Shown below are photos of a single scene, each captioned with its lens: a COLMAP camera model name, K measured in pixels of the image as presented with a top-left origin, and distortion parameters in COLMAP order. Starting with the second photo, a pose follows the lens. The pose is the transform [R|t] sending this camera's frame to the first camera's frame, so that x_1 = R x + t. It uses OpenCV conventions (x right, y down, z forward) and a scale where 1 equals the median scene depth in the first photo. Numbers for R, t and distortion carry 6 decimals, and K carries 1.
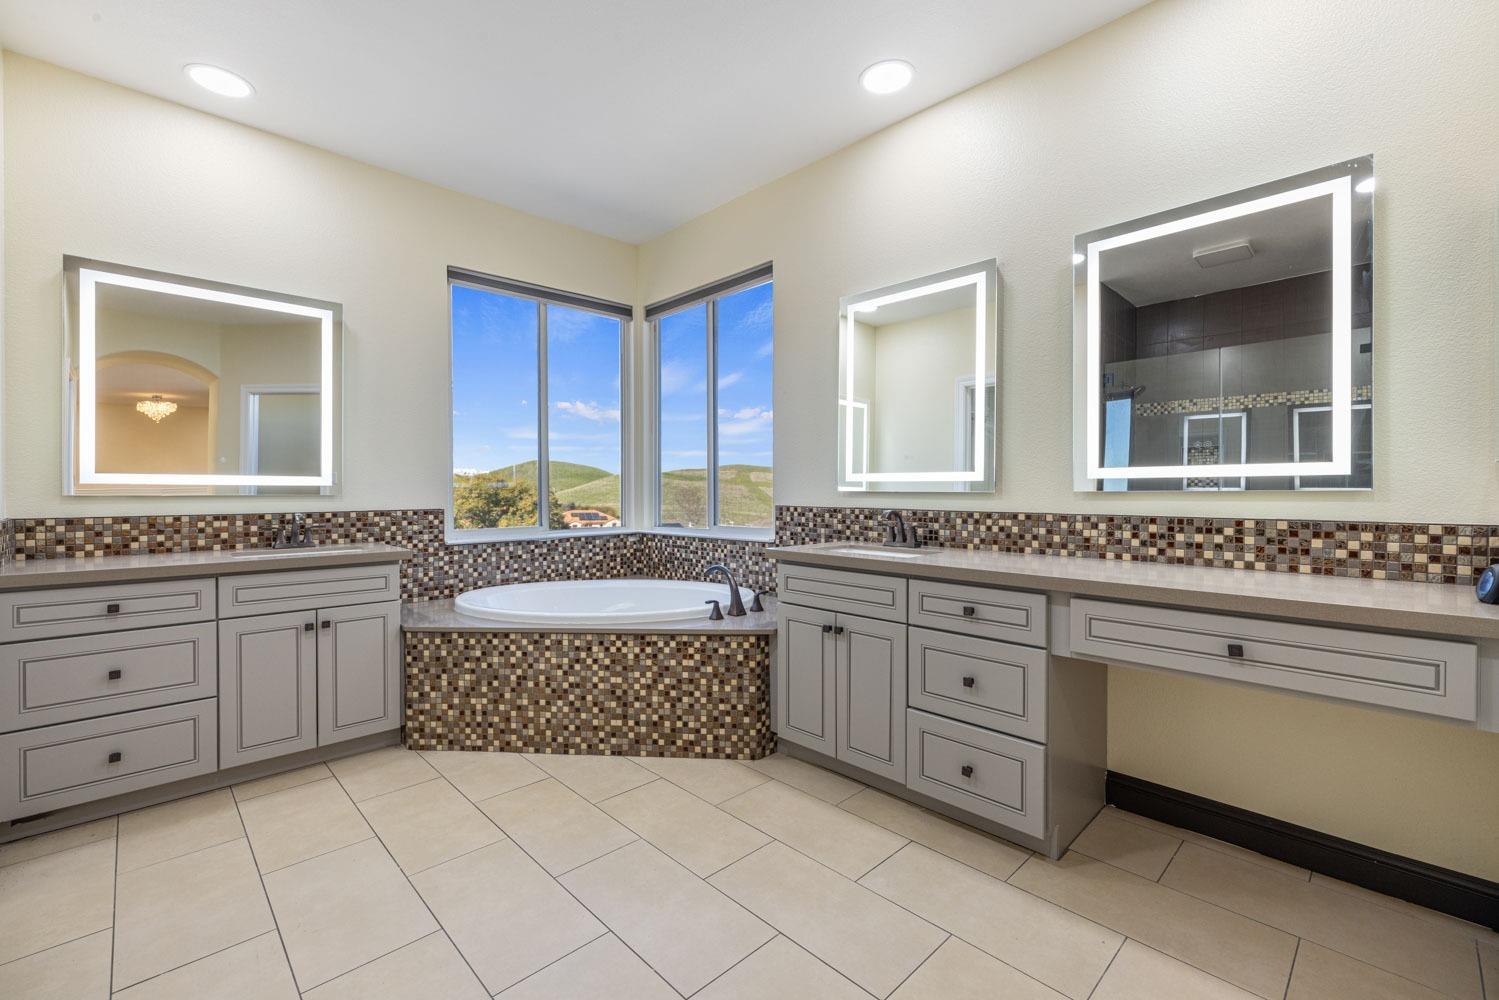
lens RADIAL K [[634.3, 0, 754.1], [0, 634.3, 497.1], [0, 0, 1]] dist [0.004514, 0.000012]
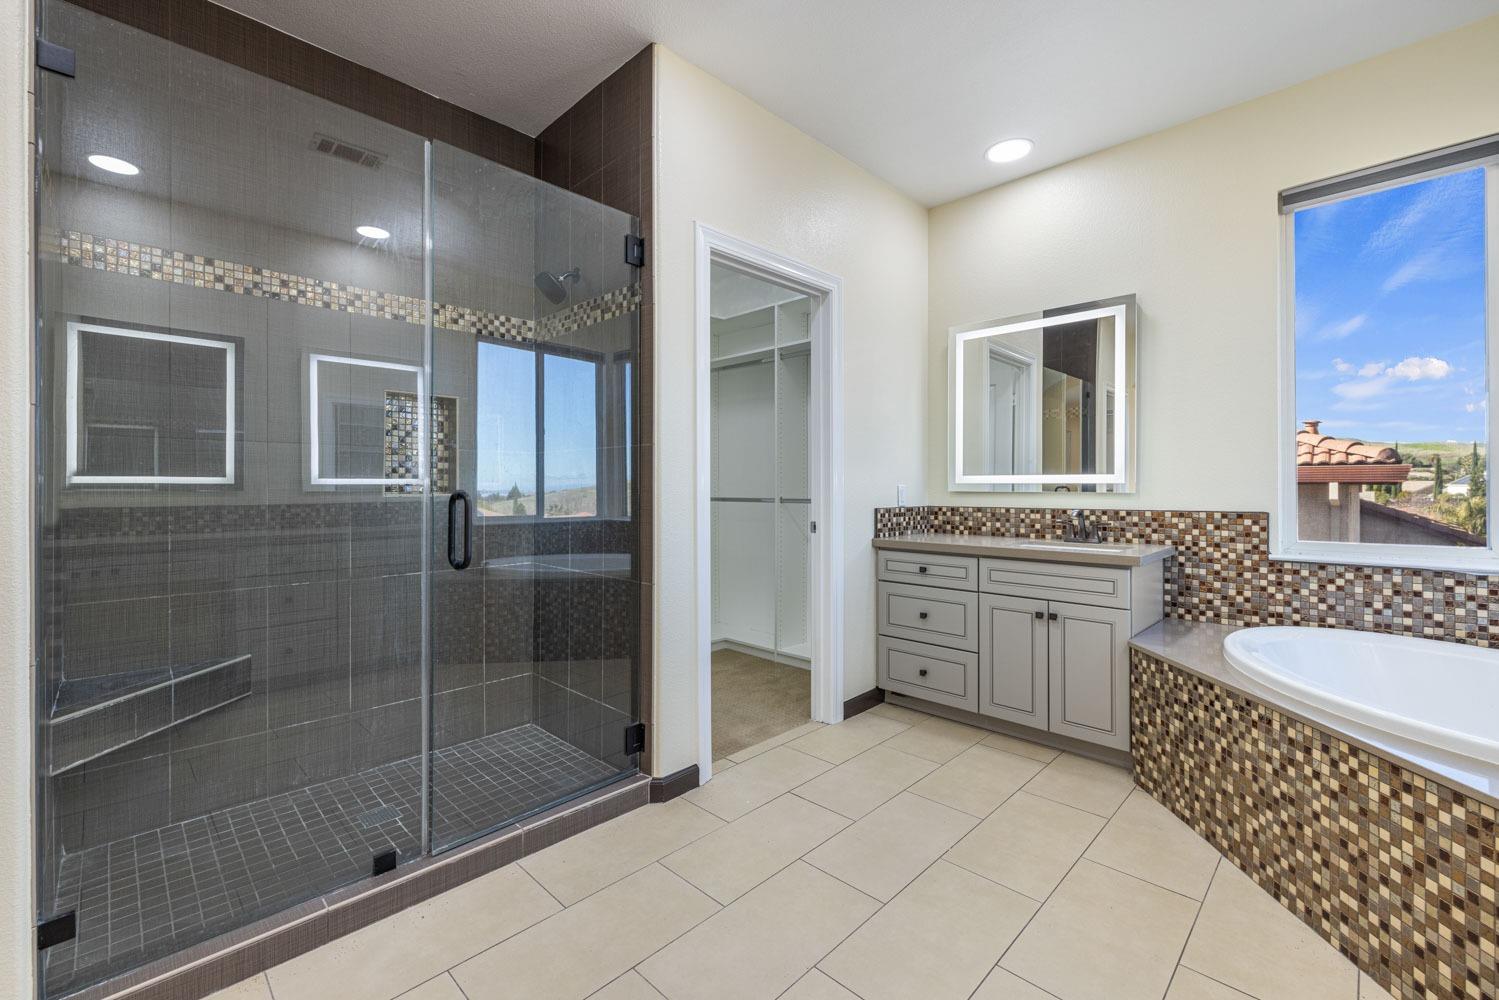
lens RADIAL K [[634.3, 0, 747.2], [0, 634.3, 488.6], [0, 0, 1]] dist [0.004514, 0.000012]
pose [[0.023148, 0.003342, -0.999726, 0.335701], [-0.009596, 0.999949, 0.003120, -0.007920], [0.999686, 0.009521, 0.023179, 0.446058]]
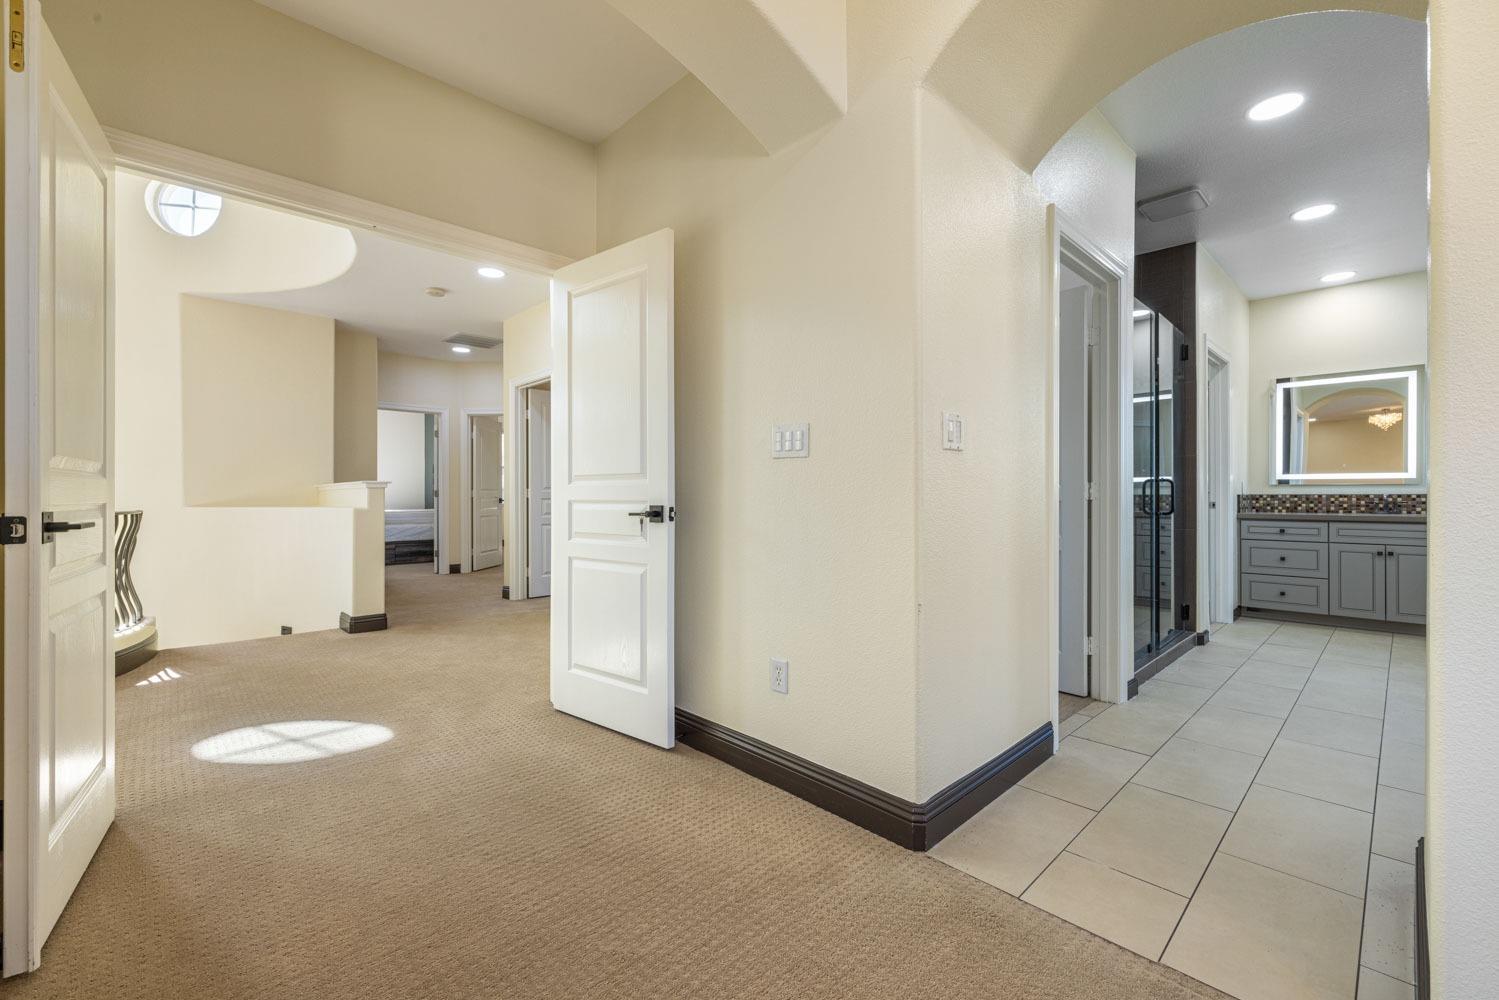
lens RADIAL K [[634.3, 0, 735.0], [0, 634.3, 494.0], [0, 0, 1]] dist [0.004514, 0.000012]
pose [[-0.015435, 0.000161, -0.999881, 1.108945], [-0.008633, 0.999963, 0.000295, 0.042171], [0.999844, 0.008637, -0.015433, -0.797590]]
